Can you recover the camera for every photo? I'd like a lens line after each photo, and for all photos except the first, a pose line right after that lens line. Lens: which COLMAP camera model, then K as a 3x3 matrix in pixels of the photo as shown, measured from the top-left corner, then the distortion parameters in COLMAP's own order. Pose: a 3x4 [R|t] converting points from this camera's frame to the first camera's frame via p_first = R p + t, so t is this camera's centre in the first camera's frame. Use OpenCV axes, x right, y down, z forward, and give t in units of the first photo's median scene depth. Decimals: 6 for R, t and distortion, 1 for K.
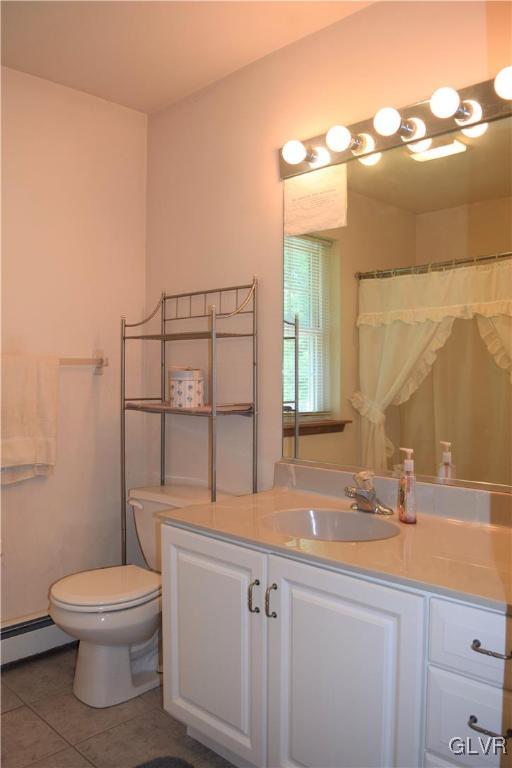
lens RADIAL K [[629.2, 0, 258.0], [0, 629.2, 381.9], [0, 0, 1]] dist [-0.084309, 0.012075]
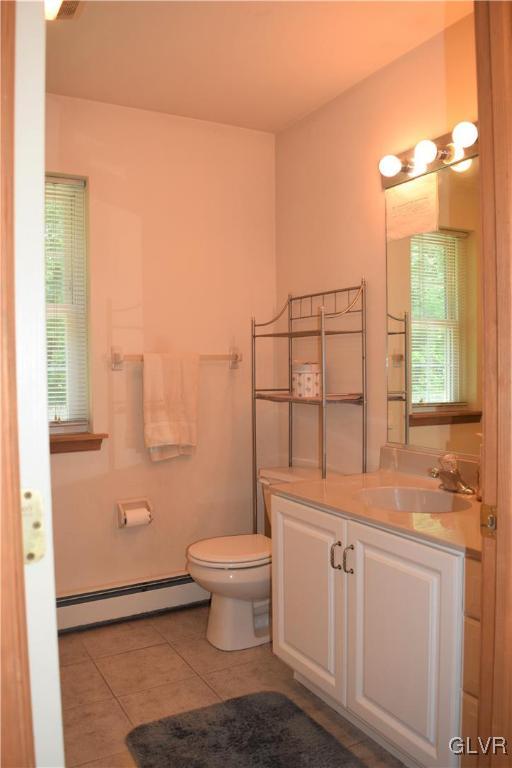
lens RADIAL K [[629.2, 0, 255.1], [0, 629.2, 386.0], [0, 0, 1]] dist [-0.084309, 0.012075]
pose [[0.962529, -0.003280, -0.271160, 0.113932], [0.008309, 0.999814, 0.017401, 0.000747], [0.271053, -0.019002, 0.962377, -0.119571]]
